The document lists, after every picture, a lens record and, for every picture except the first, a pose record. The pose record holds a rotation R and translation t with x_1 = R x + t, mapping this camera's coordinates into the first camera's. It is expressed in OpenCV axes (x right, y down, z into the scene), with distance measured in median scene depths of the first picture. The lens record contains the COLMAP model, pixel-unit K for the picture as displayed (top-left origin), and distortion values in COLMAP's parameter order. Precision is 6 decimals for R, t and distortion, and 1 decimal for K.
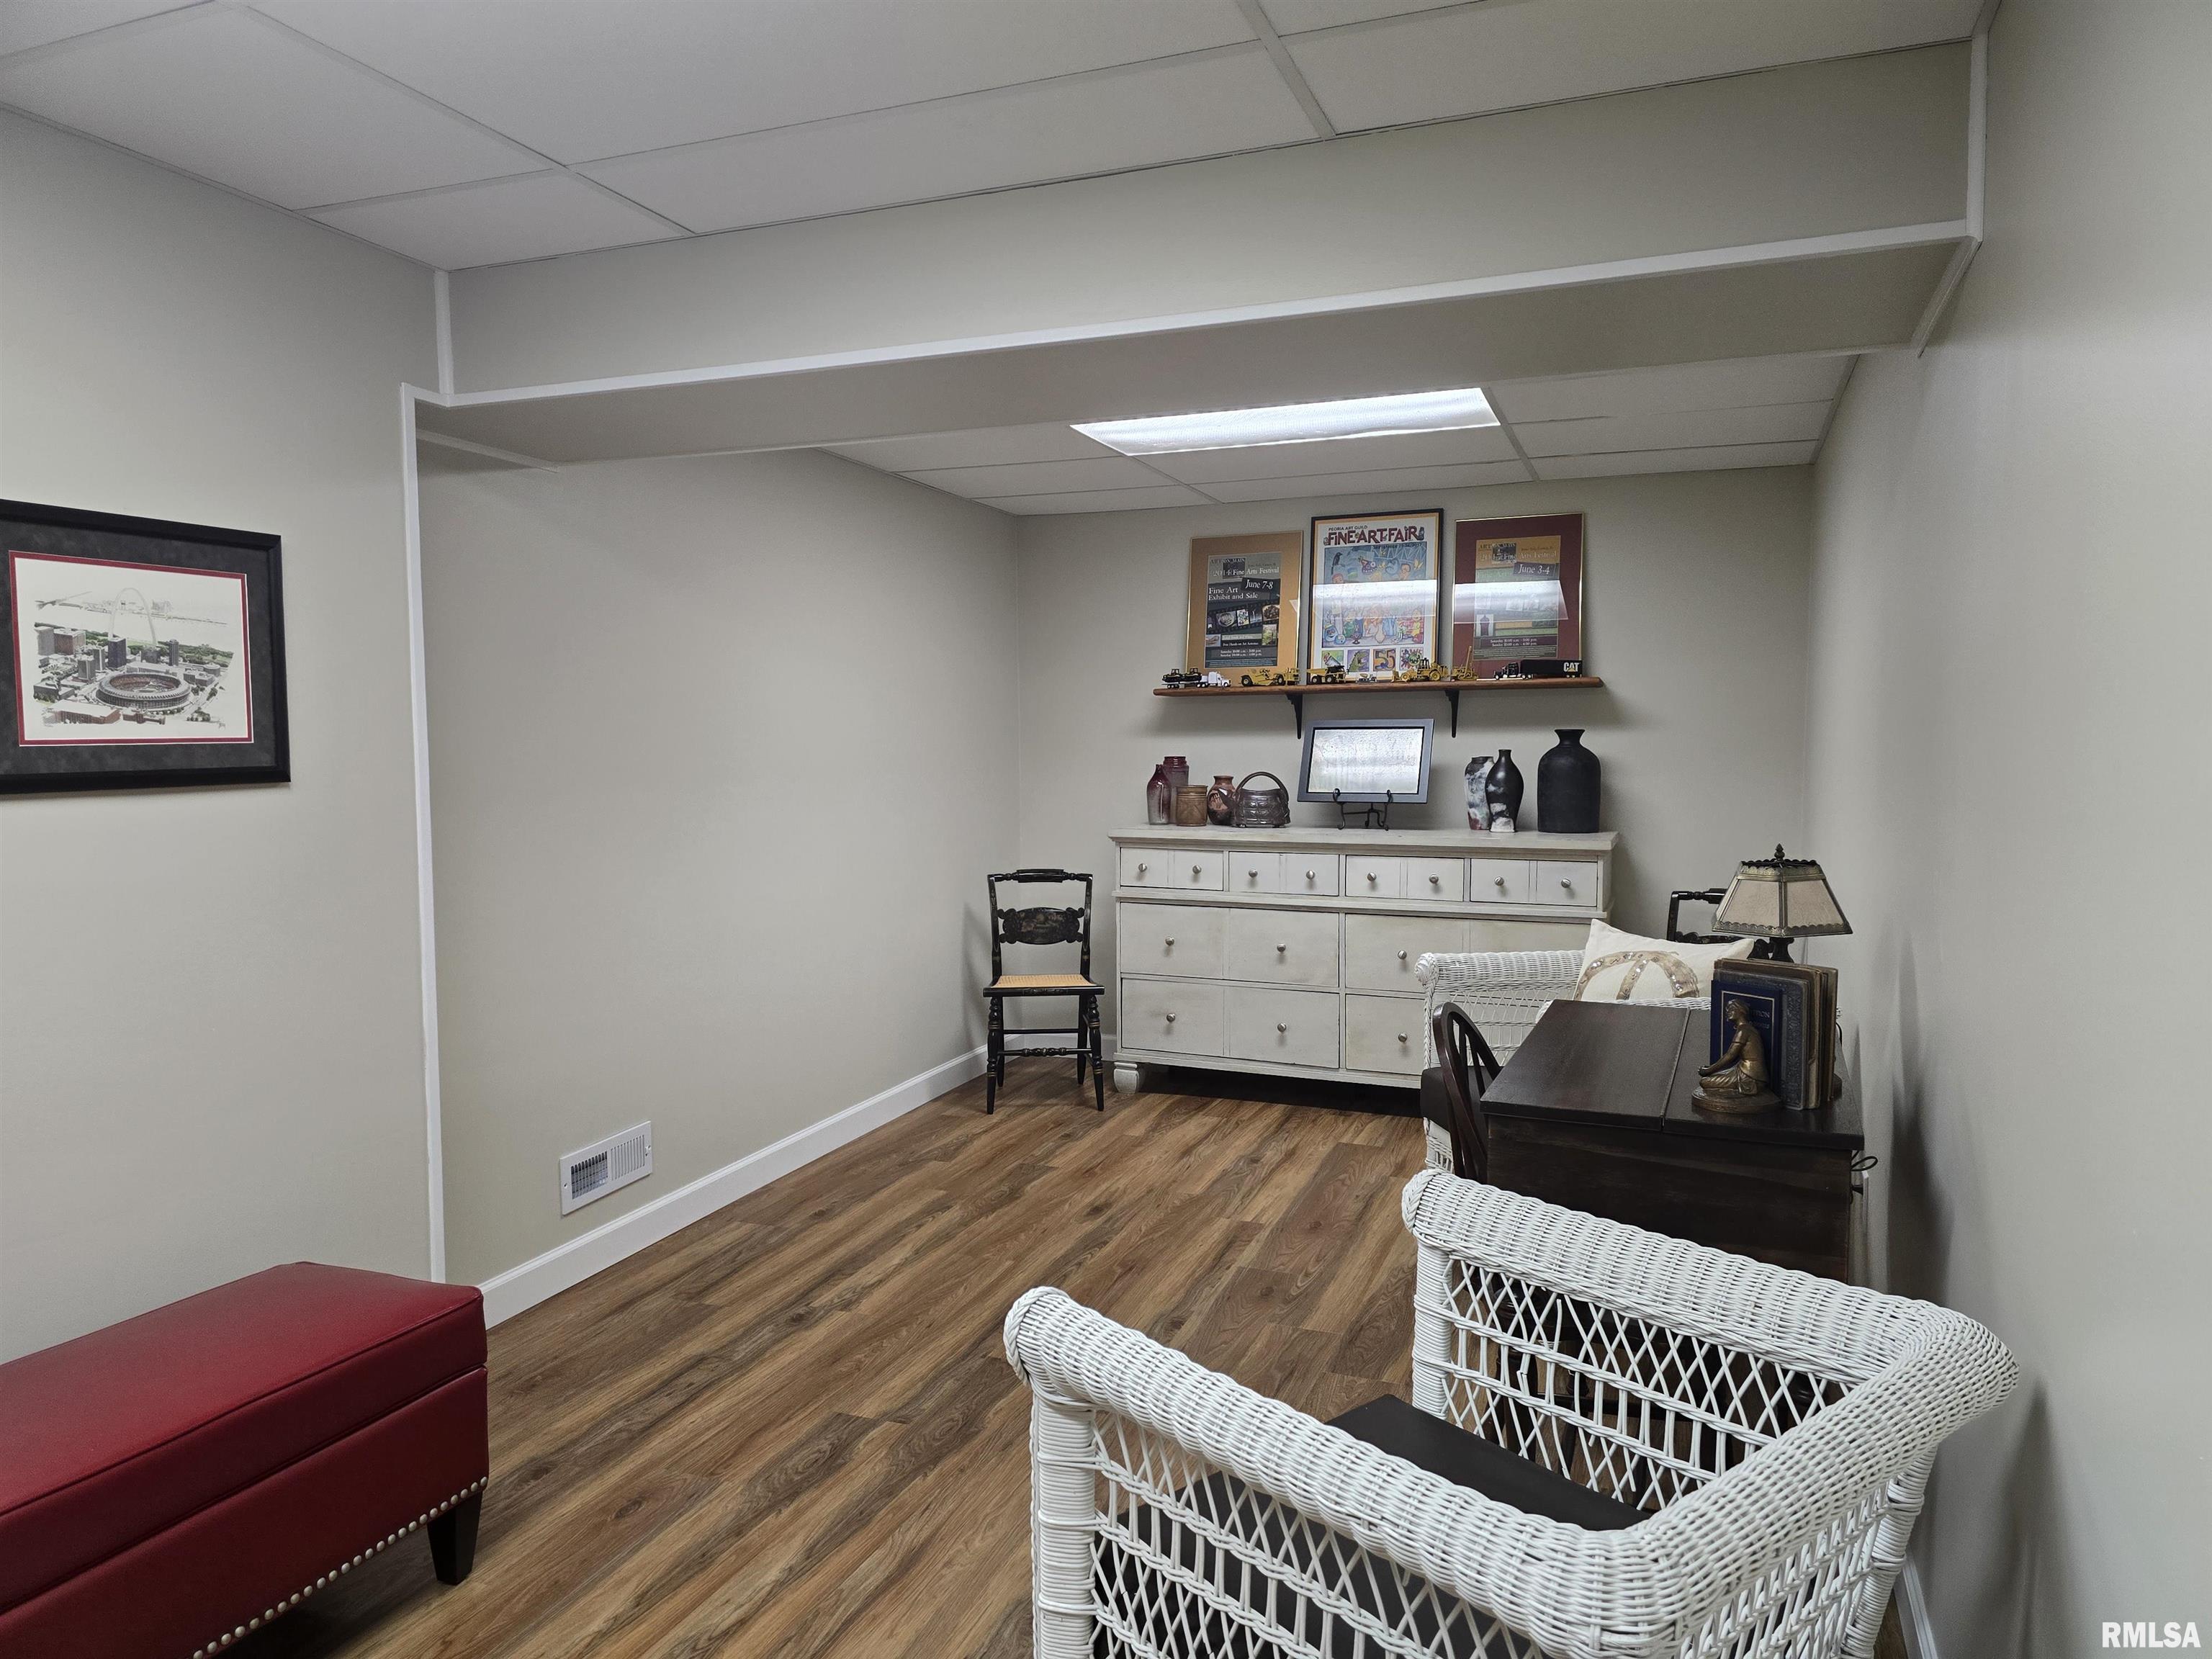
lens RADIAL K [[1479.3, 0, 1111.2], [0, 1479.3, 836.9], [0, 0, 1]] dist [0.160828, -0.354996]
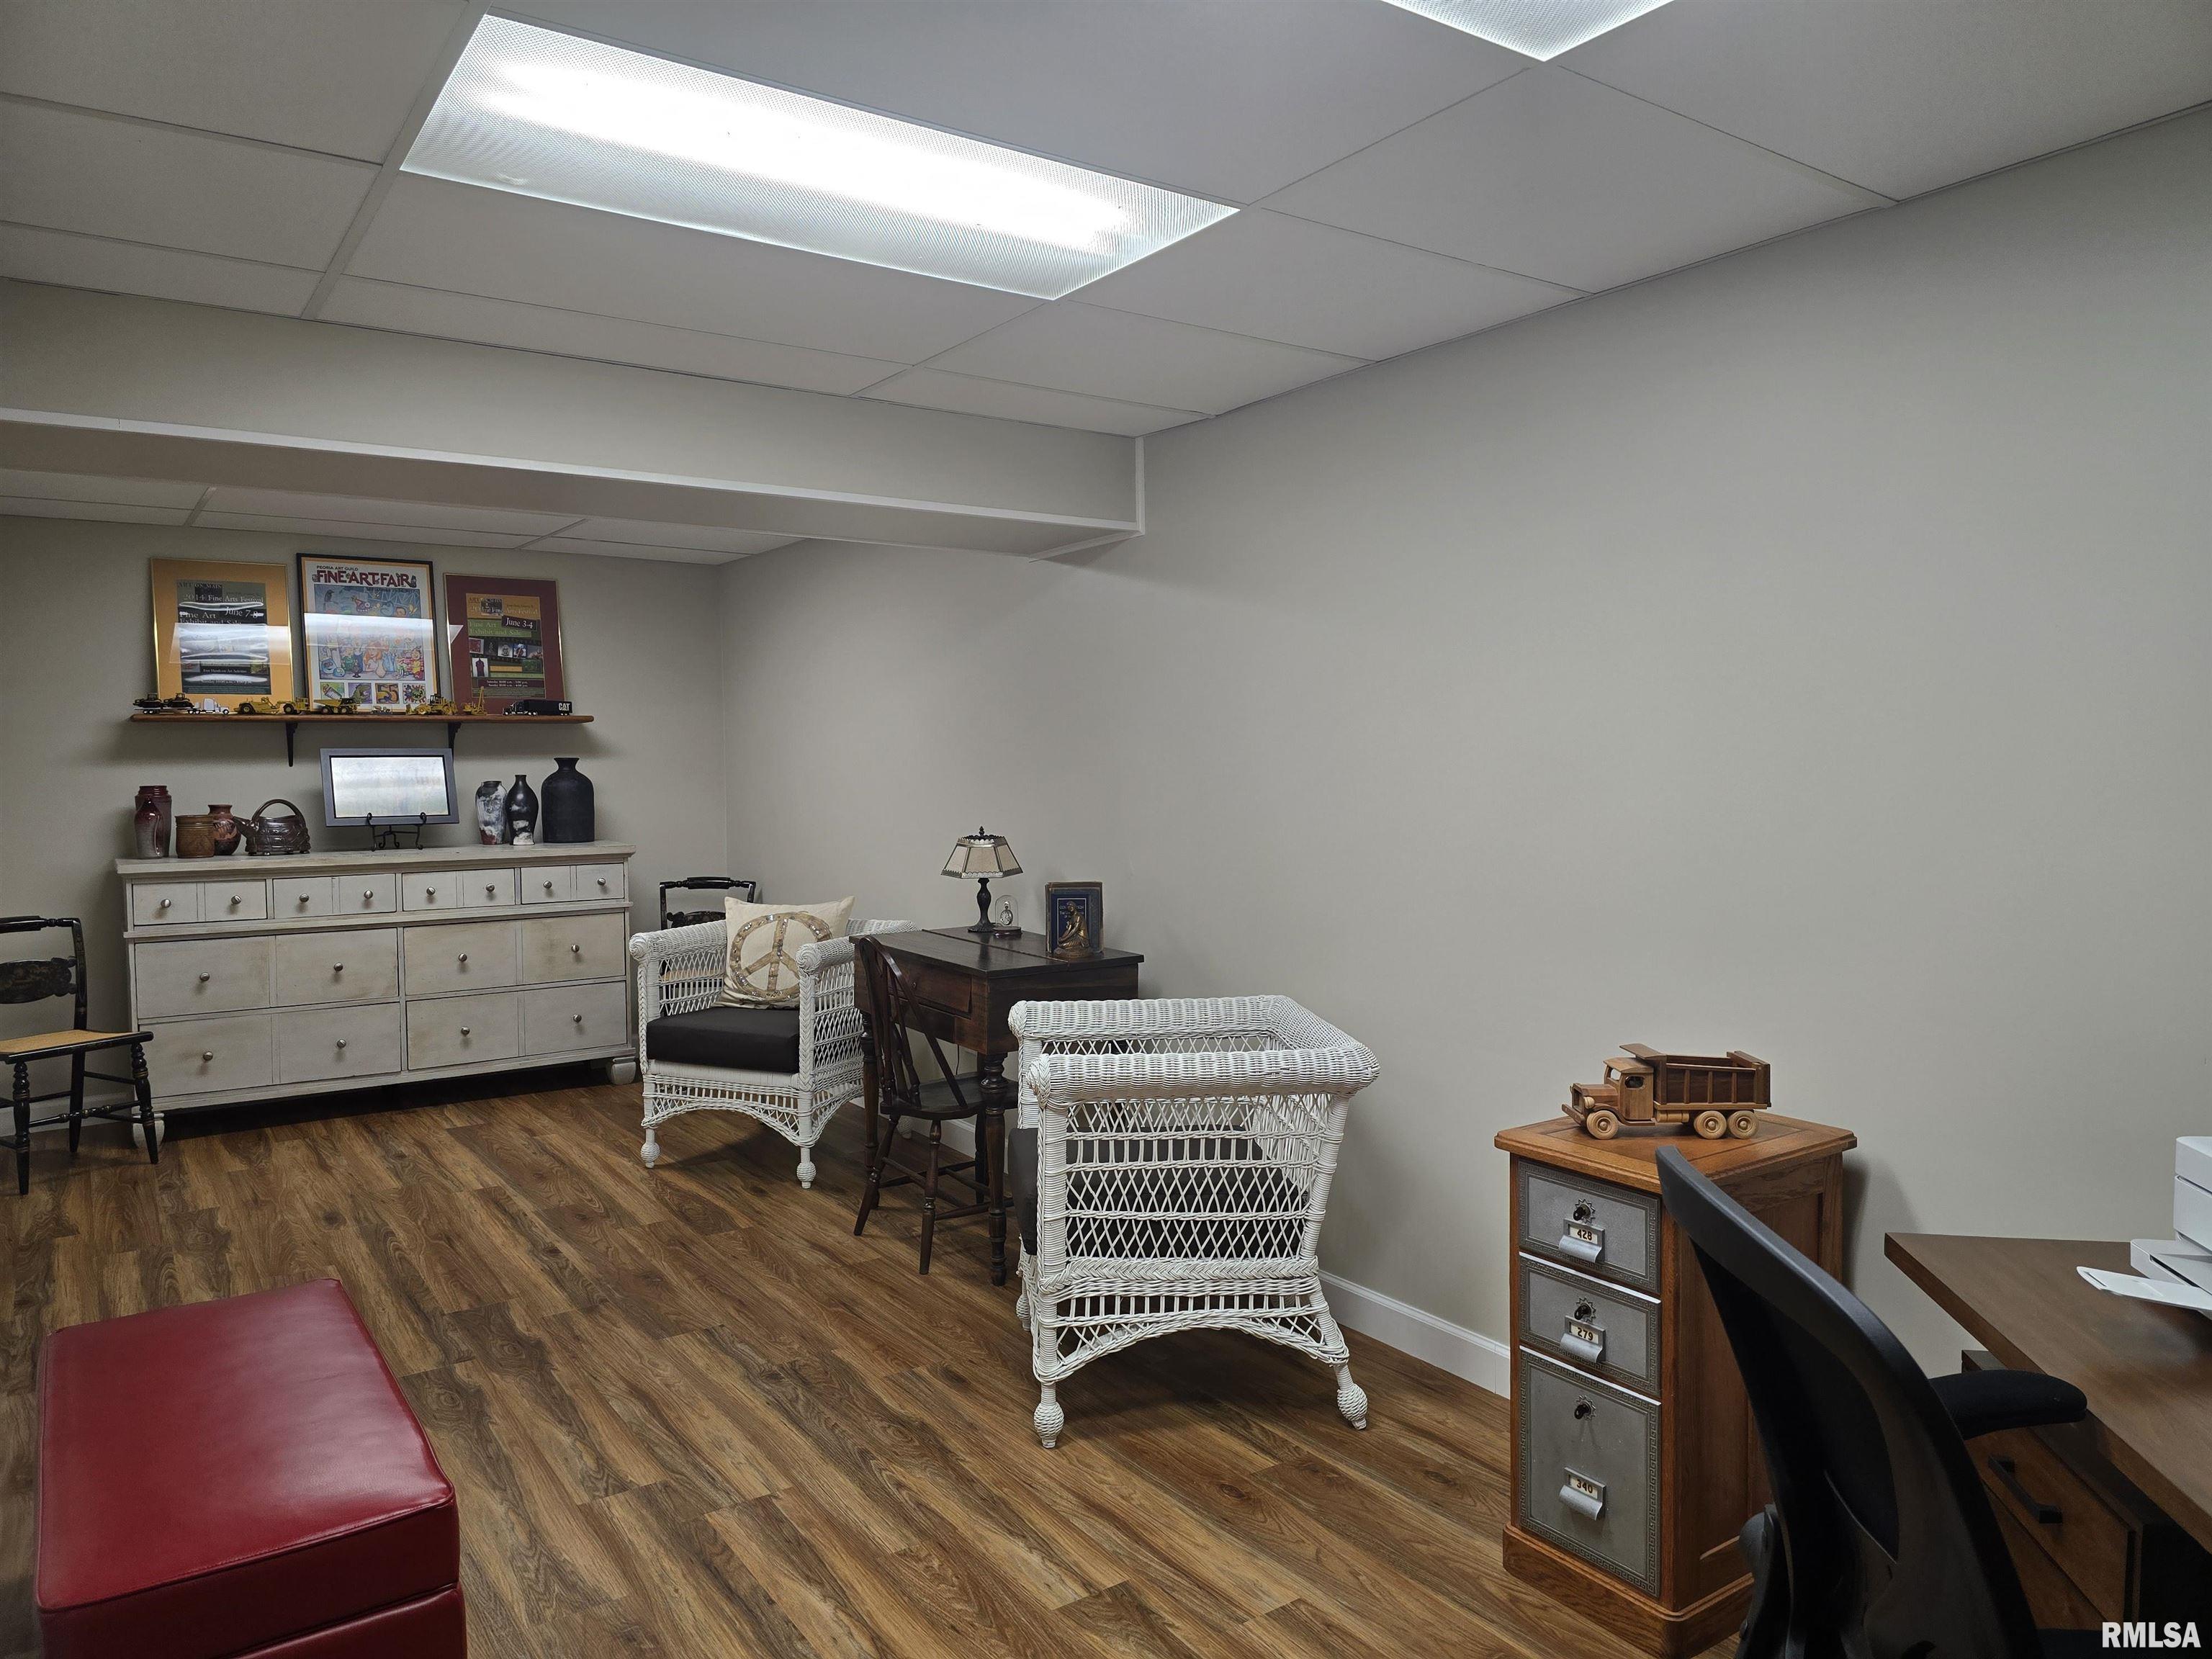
lens RADIAL K [[1483.9, 0, 1110.6], [0, 1483.9, 821.6], [0, 0, 1]] dist [0.076222, -0.077844]
pose [[0.558428, -0.040235, 0.828576, -0.447412], [0.061118, 0.998104, 0.007276, -0.001854], [-0.827298, 0.046578, 0.559829, -0.044455]]
